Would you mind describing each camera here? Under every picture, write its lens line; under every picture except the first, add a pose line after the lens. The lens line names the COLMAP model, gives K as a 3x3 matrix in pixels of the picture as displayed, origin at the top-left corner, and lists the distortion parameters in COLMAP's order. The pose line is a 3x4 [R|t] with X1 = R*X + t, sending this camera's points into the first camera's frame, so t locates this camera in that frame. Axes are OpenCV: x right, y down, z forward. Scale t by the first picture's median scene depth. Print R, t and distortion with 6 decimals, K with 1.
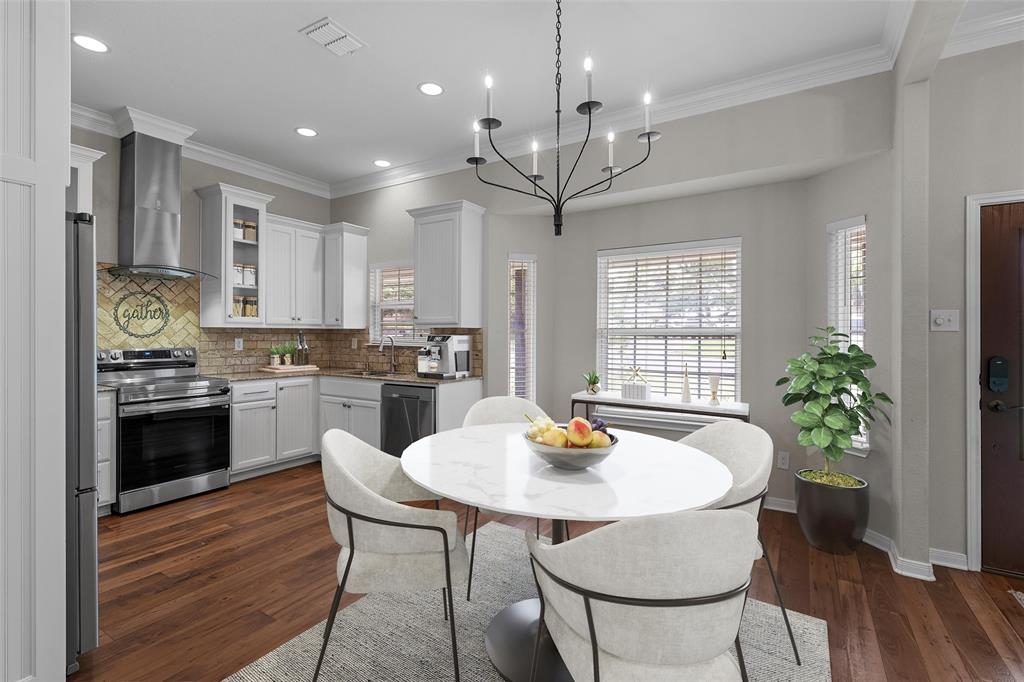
lens RADIAL K [[467.0, 0, 506.6], [0, 467.0, 334.5], [0, 0, 1]] dist [-0.000018, 0.000783]
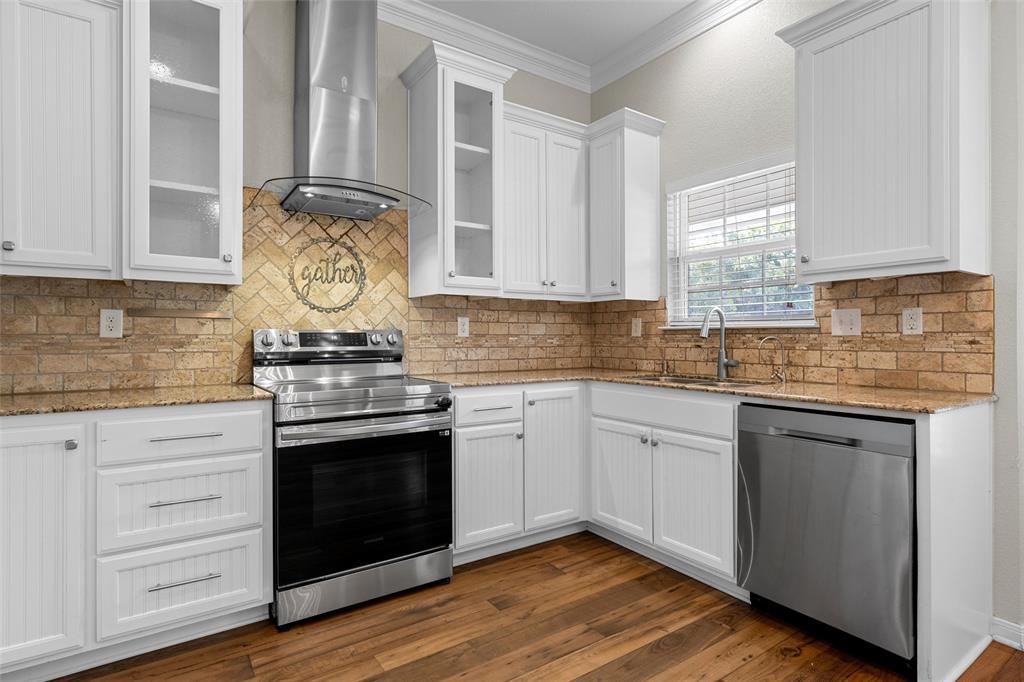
lens RADIAL K [[520.7, 0, 512.0], [0, 520.7, 341.0], [0, 0, 1]] dist [0.000864, 0.000309]
pose [[0.914588, -0.003080, -0.404374, -0.259113], [0.005992, 0.999964, 0.005936, 0.039244], [0.404341, -0.007852, 0.914574, 0.434728]]
